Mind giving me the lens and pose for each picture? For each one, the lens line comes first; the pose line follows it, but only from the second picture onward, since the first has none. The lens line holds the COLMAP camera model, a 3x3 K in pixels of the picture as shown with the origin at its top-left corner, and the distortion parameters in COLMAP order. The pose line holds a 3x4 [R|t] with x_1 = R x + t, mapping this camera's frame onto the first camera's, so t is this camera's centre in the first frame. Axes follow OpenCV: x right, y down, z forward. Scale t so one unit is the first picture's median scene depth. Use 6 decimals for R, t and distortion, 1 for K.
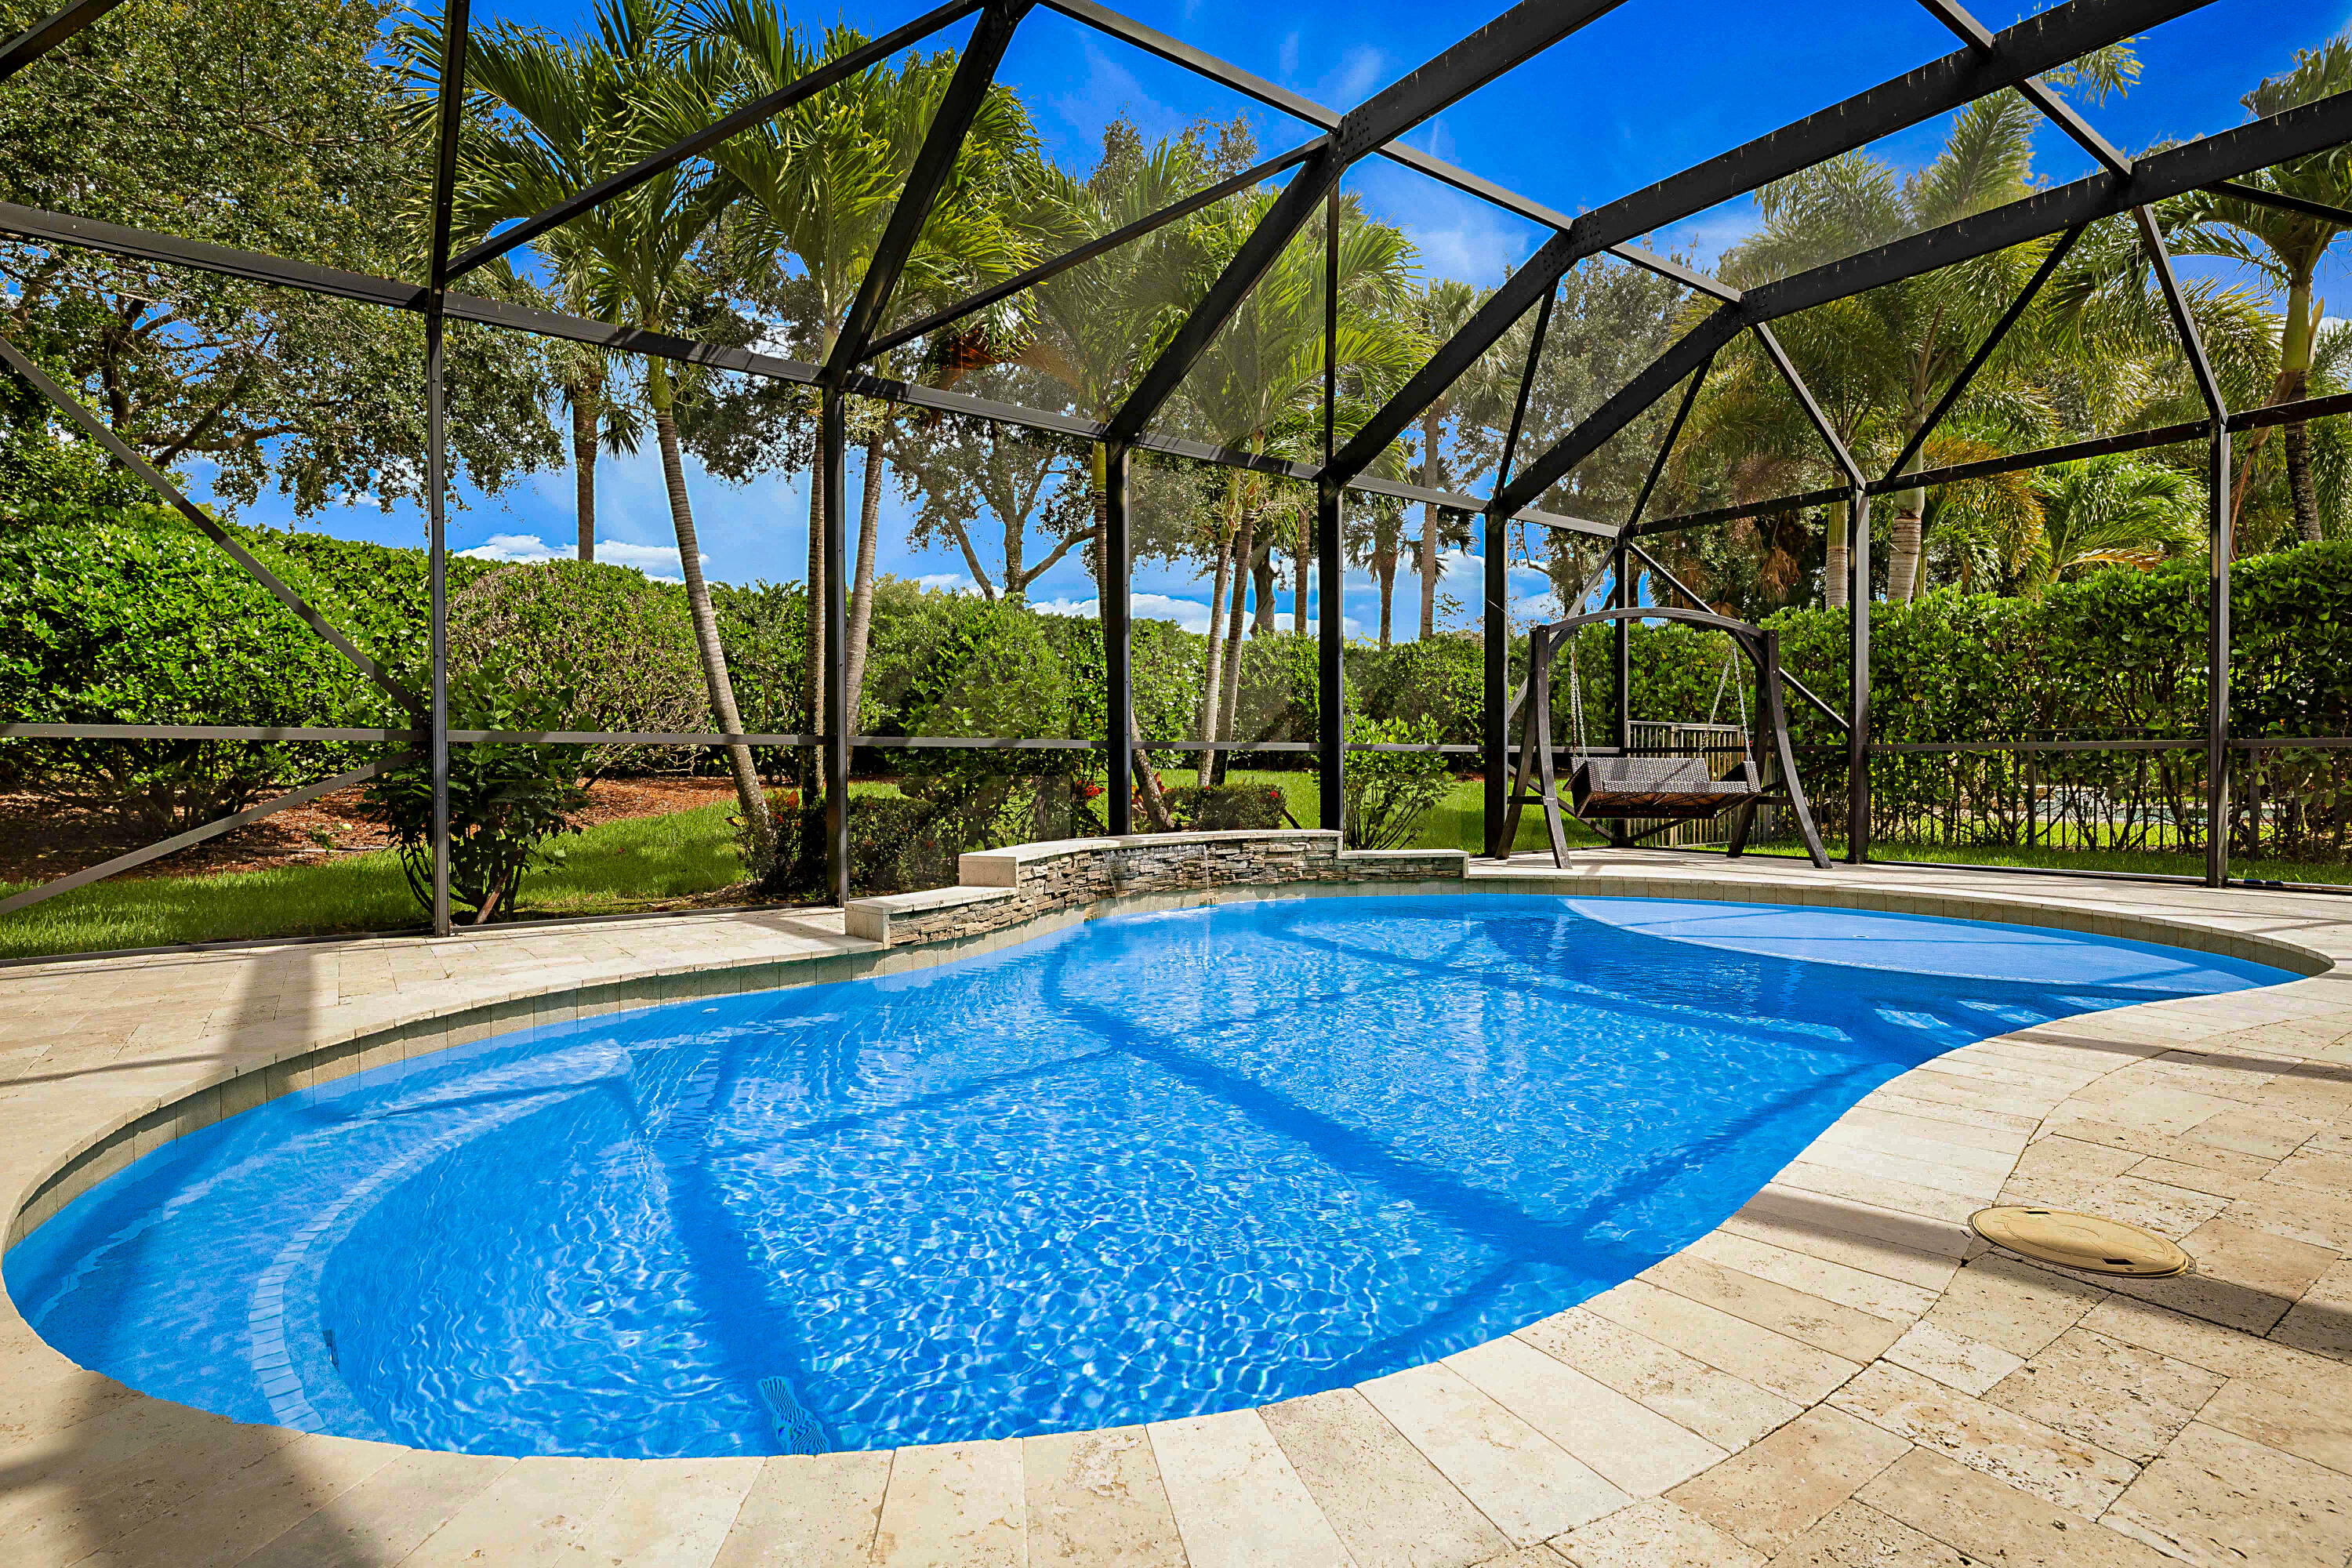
lens RADIAL K [[1208.7, 0, 1176.0], [0, 1208.7, 784.0], [0, 0, 1]] dist [0.000705, -0.000037]
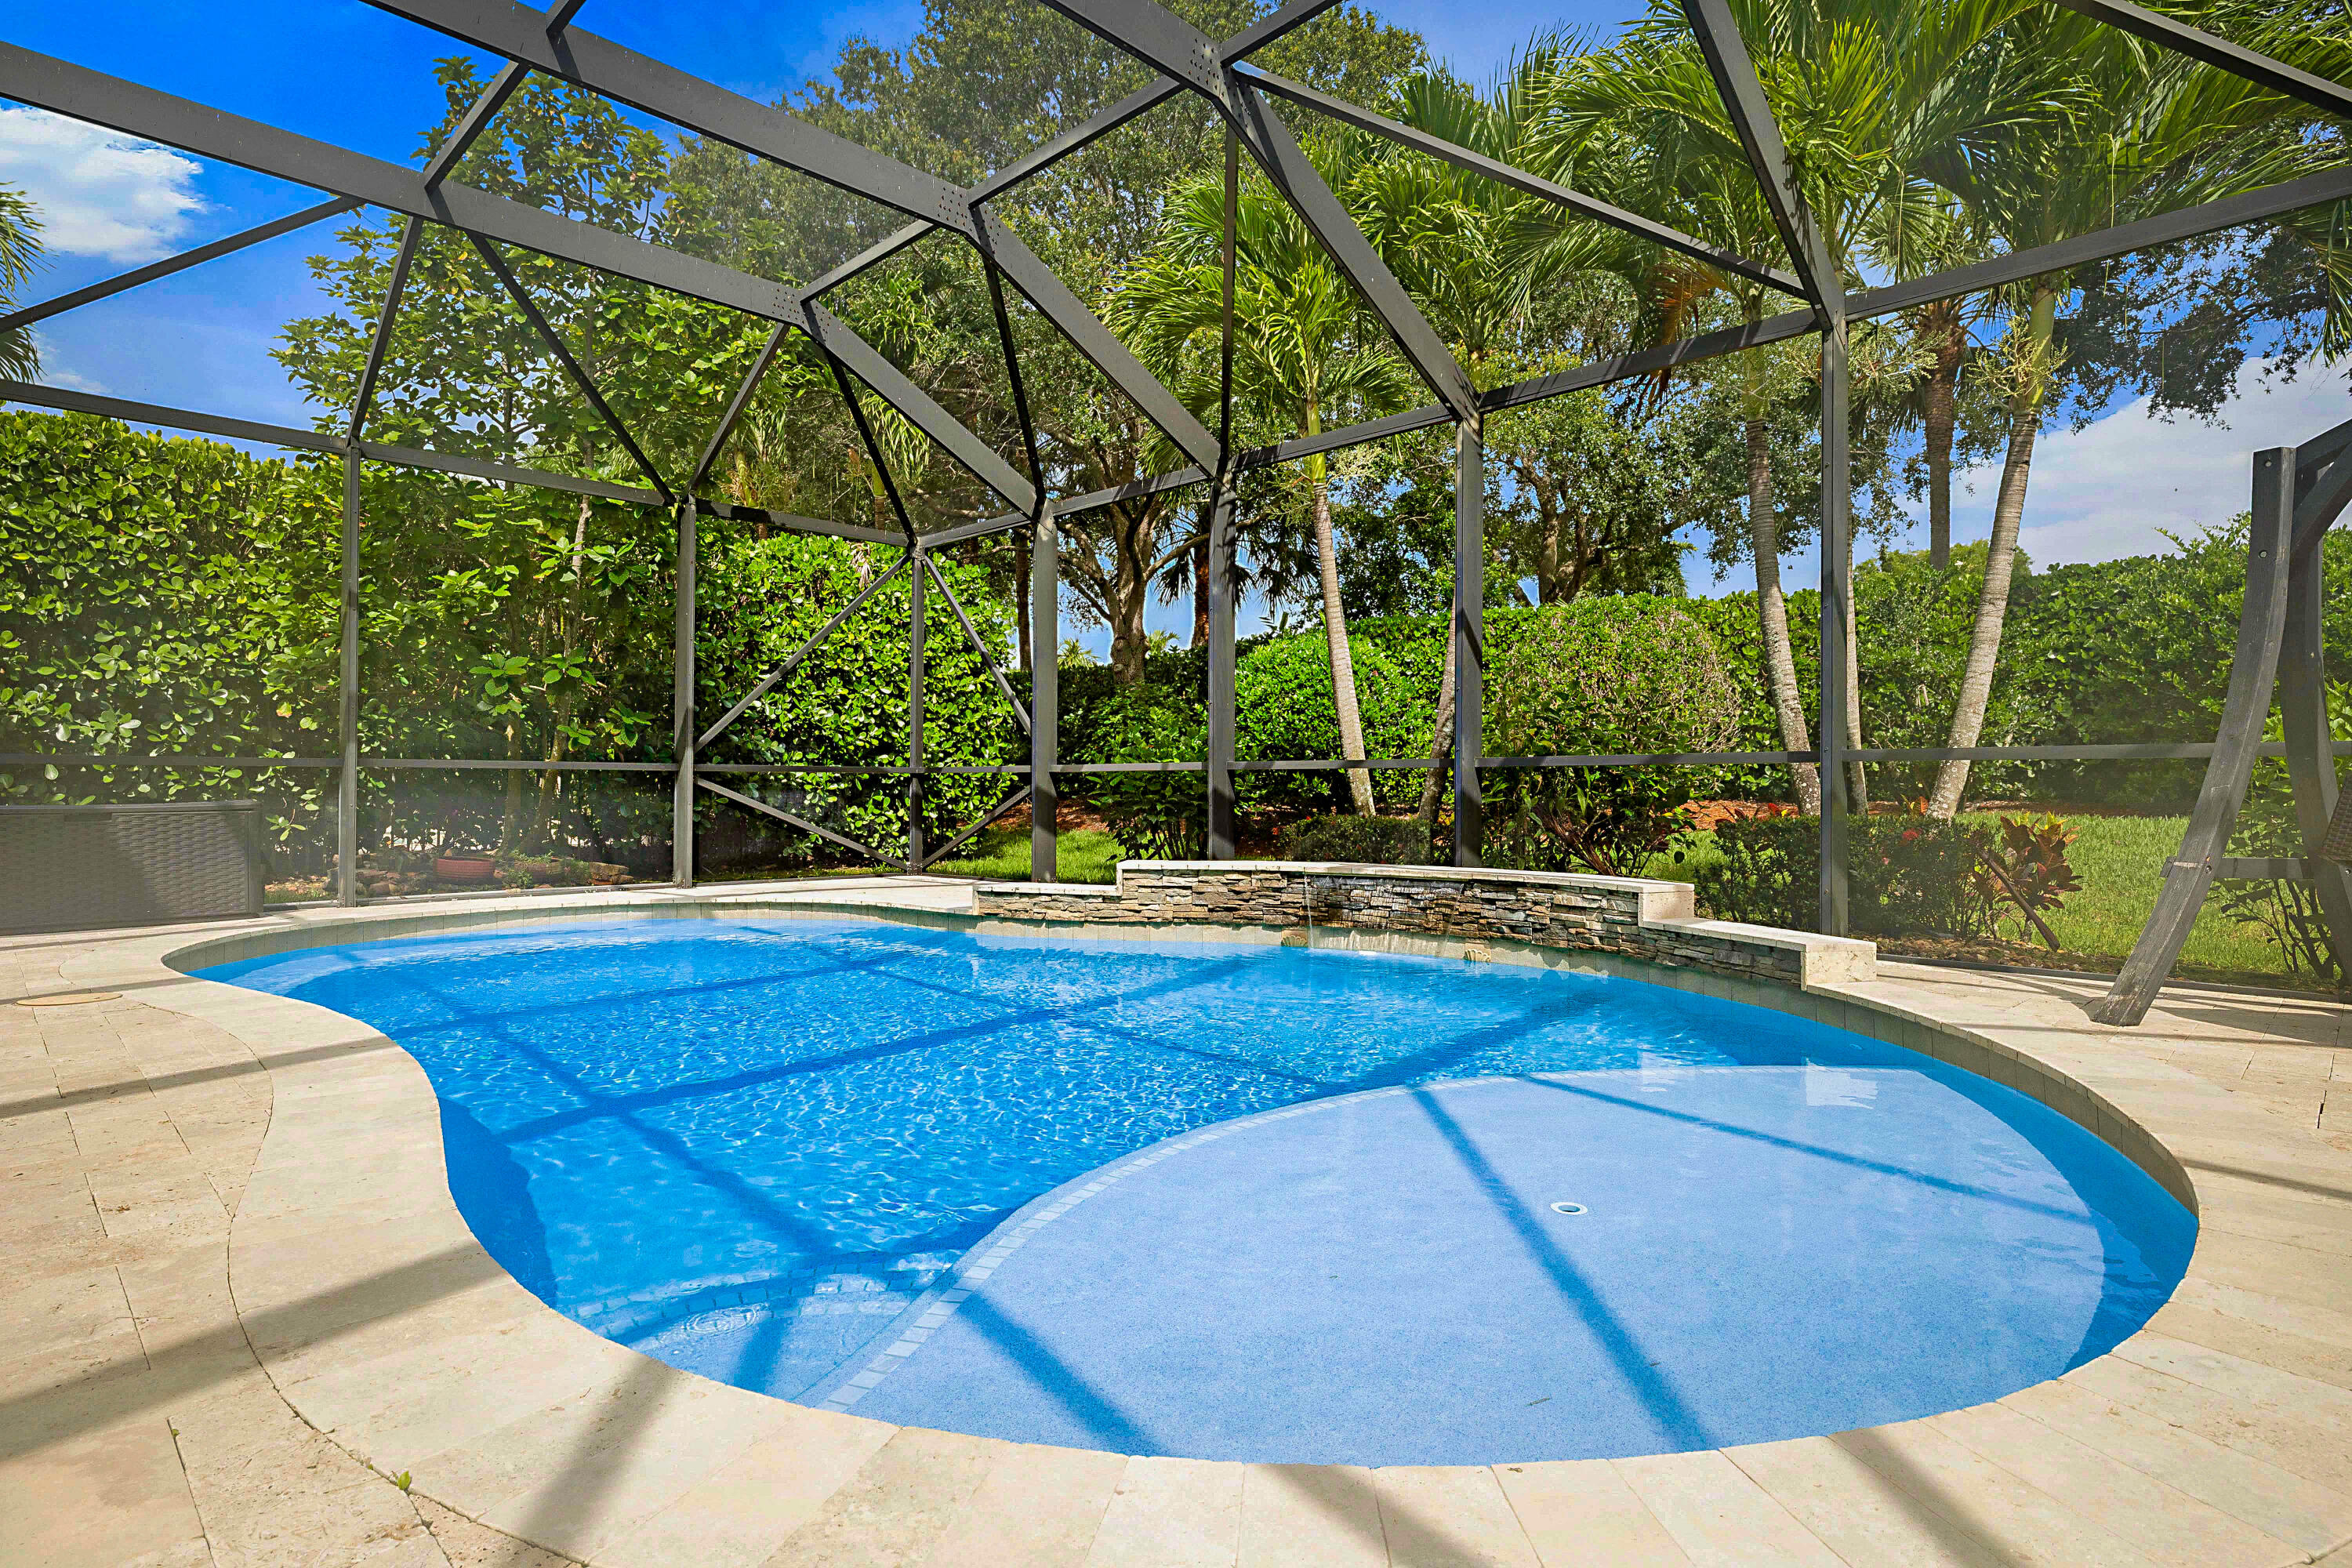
lens RADIAL K [[1208.7, 0, 1176.0], [0, 1208.7, 784.0], [0, 0, 1]] dist [0.000705, -0.000037]
pose [[0.140410, -0.002240, -0.990091, 0.798472], [-0.015847, 0.999864, -0.004510, -0.010434], [0.989967, 0.016323, 0.140356, 0.681920]]
